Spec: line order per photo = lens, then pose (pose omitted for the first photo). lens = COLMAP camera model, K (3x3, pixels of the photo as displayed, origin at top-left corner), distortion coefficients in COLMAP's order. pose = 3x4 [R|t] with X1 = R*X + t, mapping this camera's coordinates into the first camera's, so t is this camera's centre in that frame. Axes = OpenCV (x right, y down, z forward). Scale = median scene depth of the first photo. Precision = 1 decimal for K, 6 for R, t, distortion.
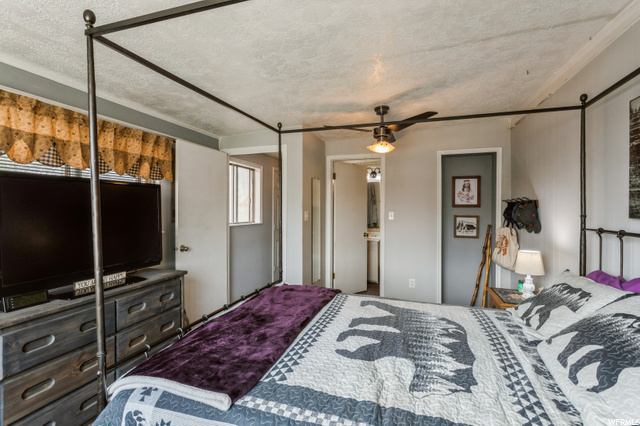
lens RADIAL K [[304.6, 0, 315.9], [0, 304.6, 209.4], [0, 0, 1]] dist [-0.001820, 0.000080]
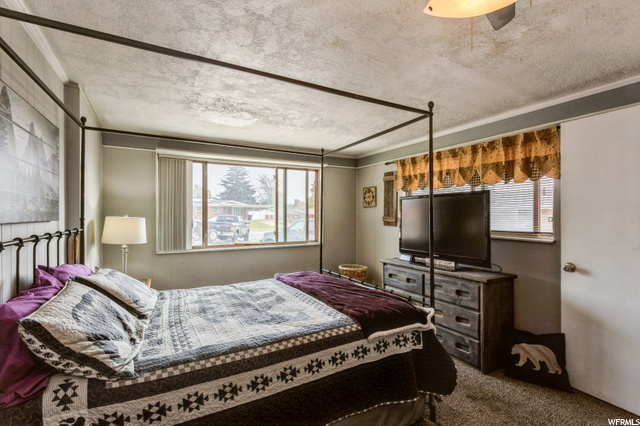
lens RADIAL K [[304.6, 0, 315.8], [0, 304.6, 214.9], [0, 0, 1]] dist [-0.001820, 0.000080]
pose [[-0.676339, -0.004365, -0.736577, 0.680503], [-0.011578, 0.999922, 0.004705, 0.005713], [0.736499, 0.011711, -0.676337, 1.372676]]
